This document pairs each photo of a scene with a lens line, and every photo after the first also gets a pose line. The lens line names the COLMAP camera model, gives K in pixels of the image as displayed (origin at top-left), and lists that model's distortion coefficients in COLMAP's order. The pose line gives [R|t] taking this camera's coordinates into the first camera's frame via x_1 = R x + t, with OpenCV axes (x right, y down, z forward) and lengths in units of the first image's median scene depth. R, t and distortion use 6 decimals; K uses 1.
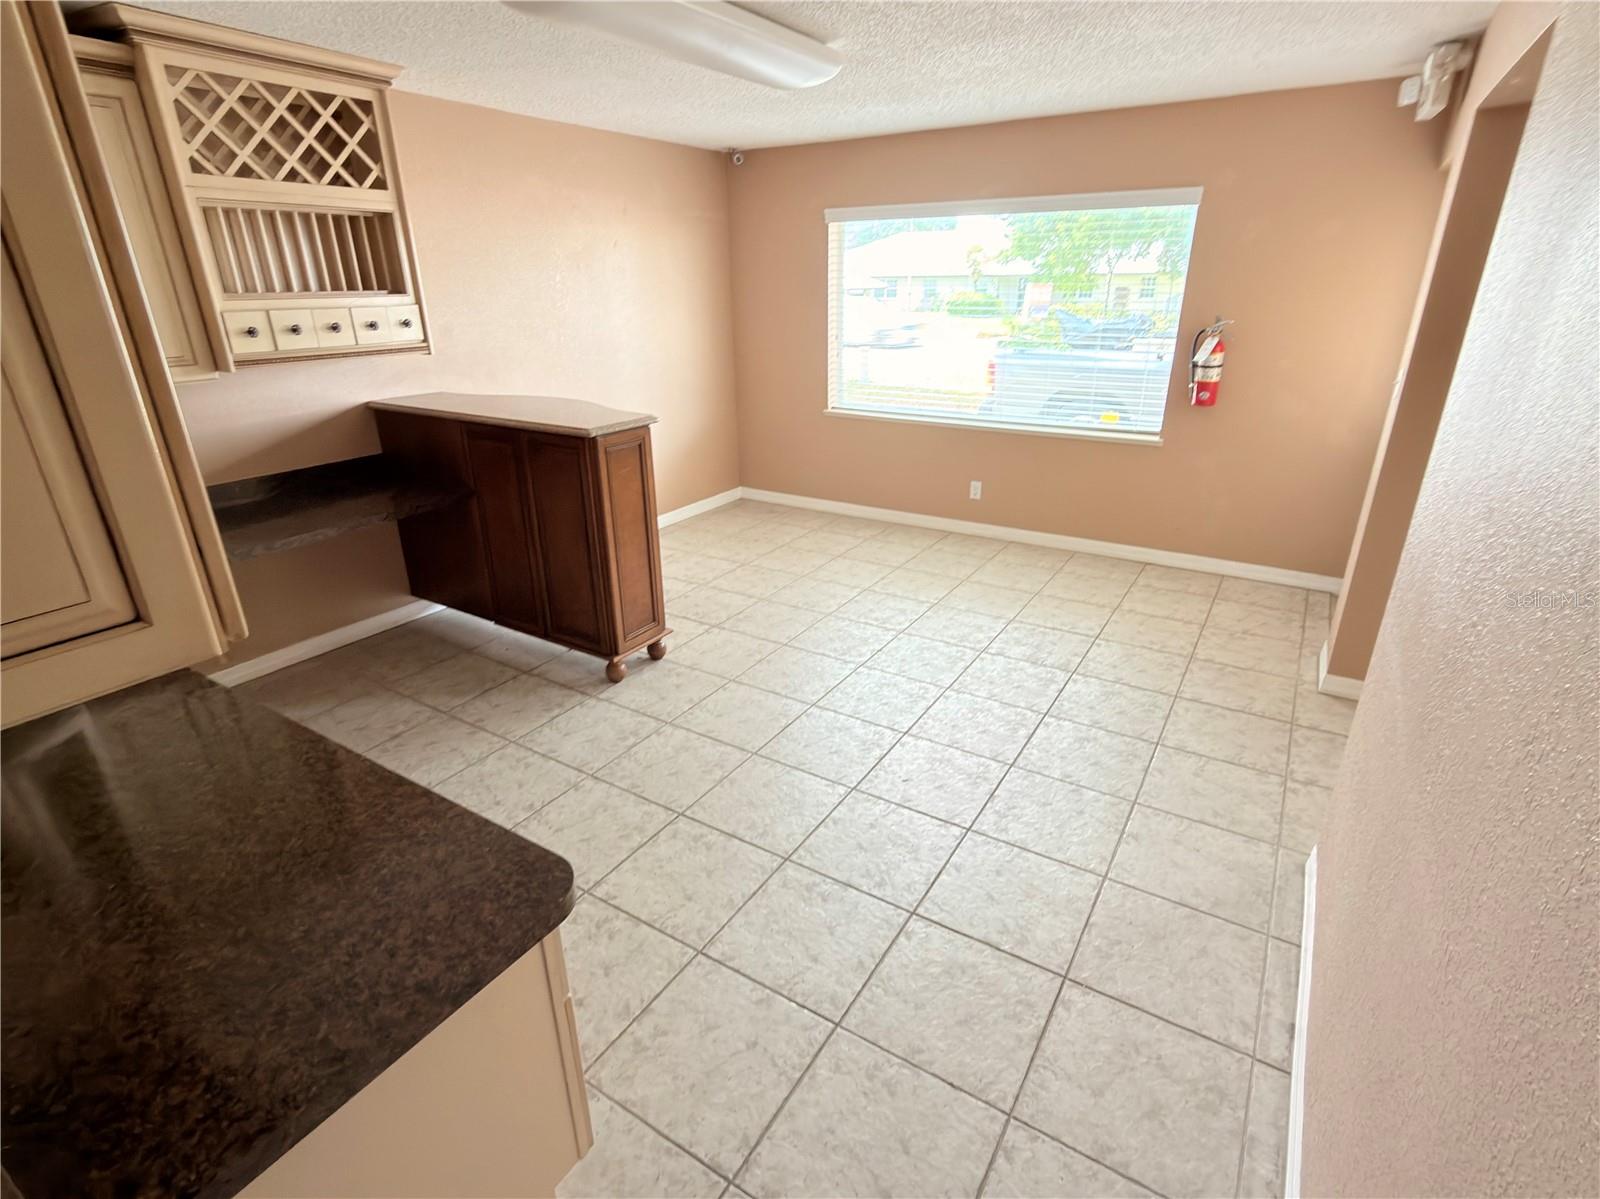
lens RADIAL K [[785.2, 0, 804.1], [0, 785.2, 598.6], [0, 0, 1]] dist [-0.001426, -0.000673]
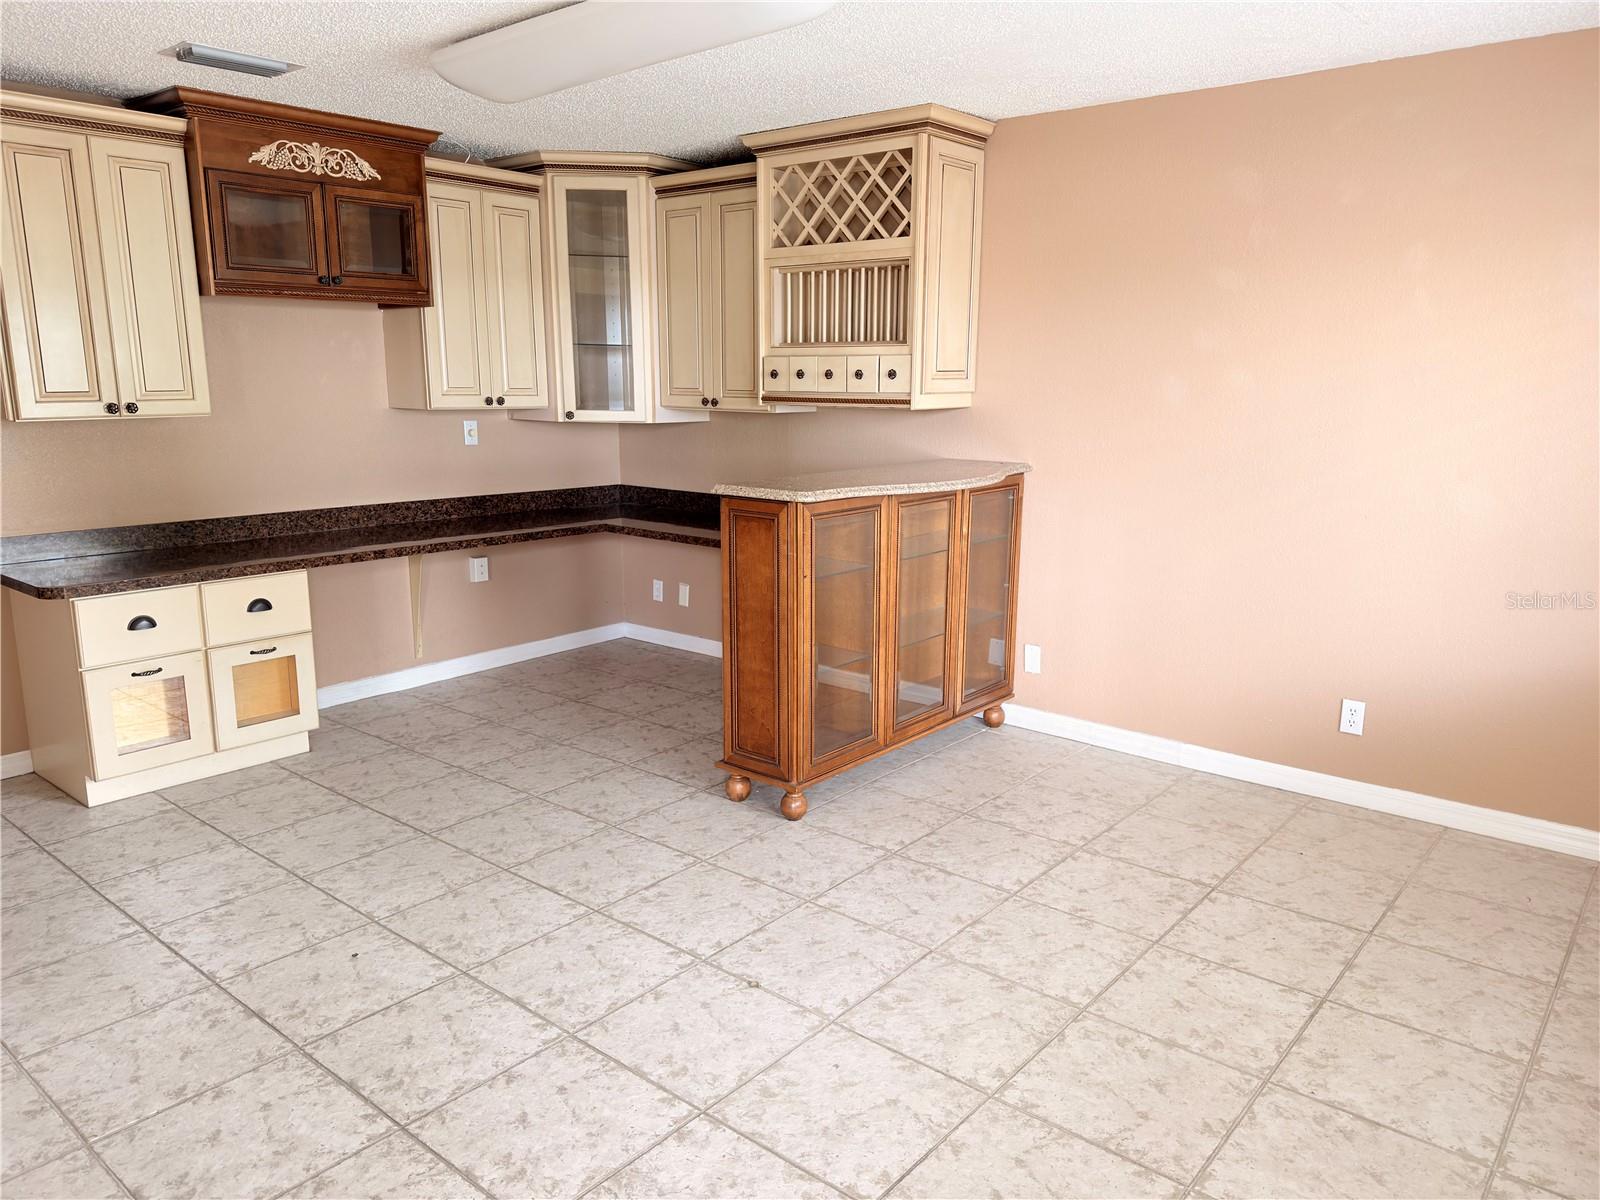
lens RADIAL K [[1121.0, 0, 803.9], [0, 1121.0, 608.0], [0, 0, 1]] dist [0.055871, -0.017580]
pose [[-0.140425, 0.213860, -0.966718, 0.898042], [-0.371343, 0.893741, 0.251657, -0.422208], [0.917815, 0.394324, -0.046088, 1.138448]]
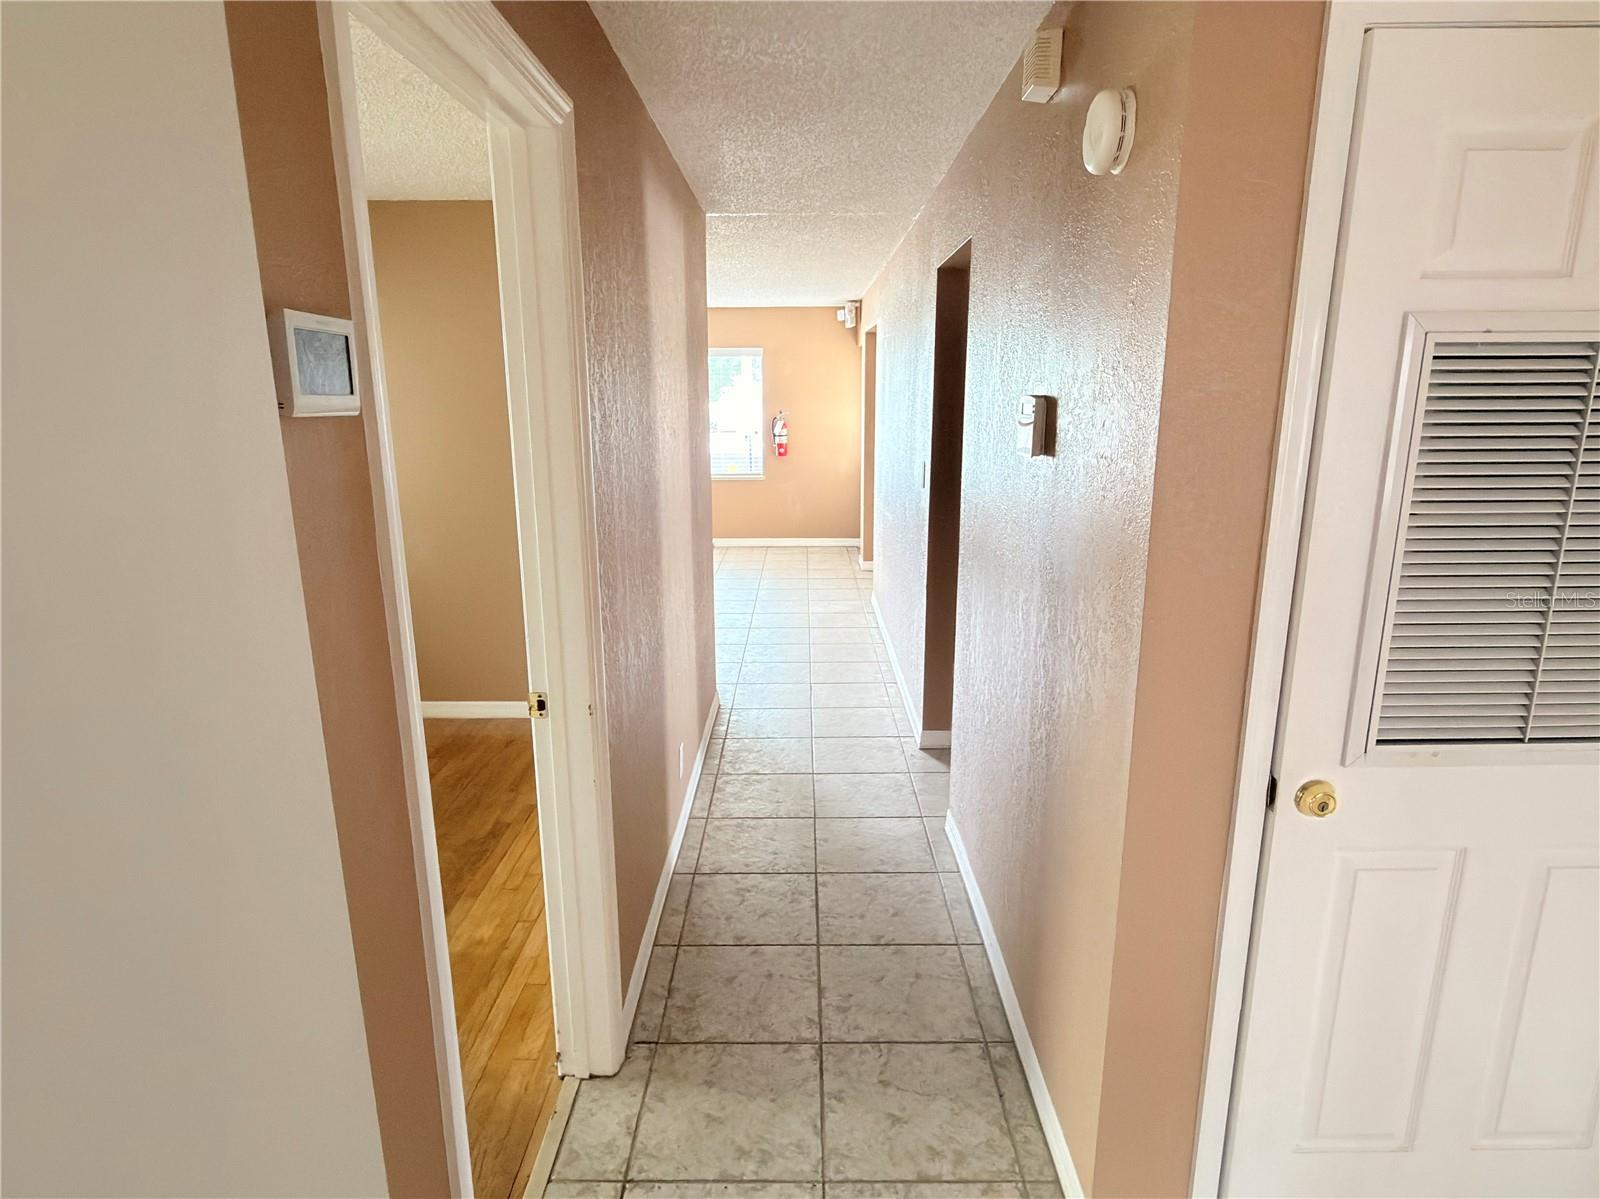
lens RADIAL K [[890.9, 0, 804.4], [0, 890.9, 598.7], [0, 0, 1]] dist [0.005554, 0.000378]
pose [[0.852992, -0.111989, 0.509768, -0.780500], [0.189580, 0.976479, -0.102706, 0.433211], [-0.486276, 0.184249, 0.854159, -1.076305]]
